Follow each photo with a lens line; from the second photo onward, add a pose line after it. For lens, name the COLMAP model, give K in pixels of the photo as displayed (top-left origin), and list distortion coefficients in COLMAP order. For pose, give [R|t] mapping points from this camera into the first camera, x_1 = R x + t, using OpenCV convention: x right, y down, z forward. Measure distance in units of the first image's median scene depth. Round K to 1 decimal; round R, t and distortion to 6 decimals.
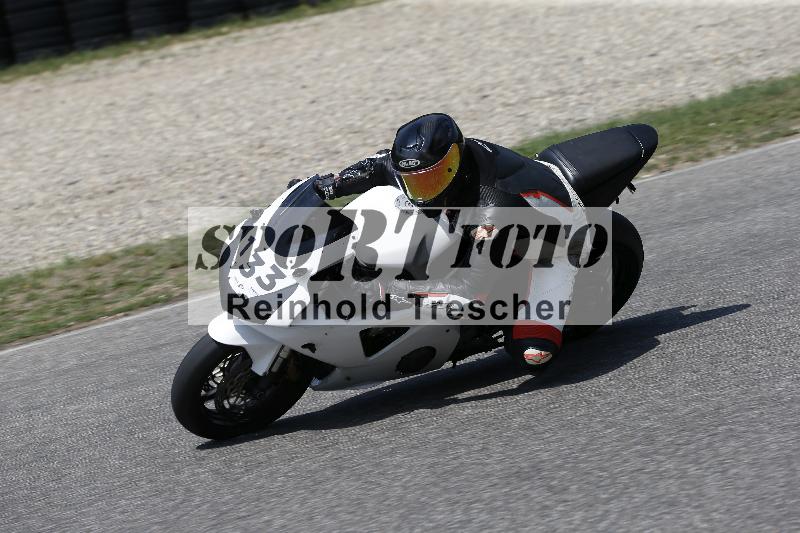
lens RADIAL K [[4719.1, 0, 400.0], [0, 4719.1, 268.7], [0, 0, 1]] dist [0.917939, 0.000000]
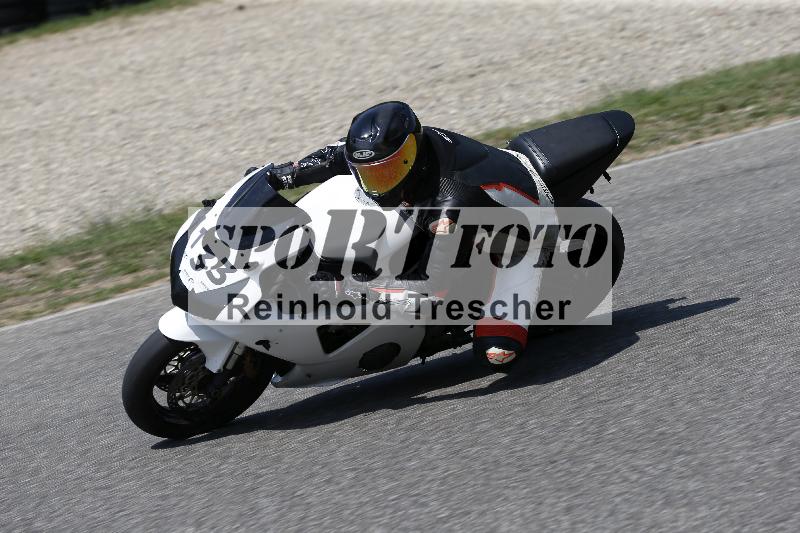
lens RADIAL K [[4719.1, 0, 399.0], [0, 4719.1, 259.4], [0, 0, 1]] dist [0.917939, 0.000000]
pose [[0.995963, 0.005694, -0.089587, 0.091005], [-0.003359, 0.999651, 0.026190, -0.024947], [0.089705, -0.025783, 0.995635, 0.047211]]
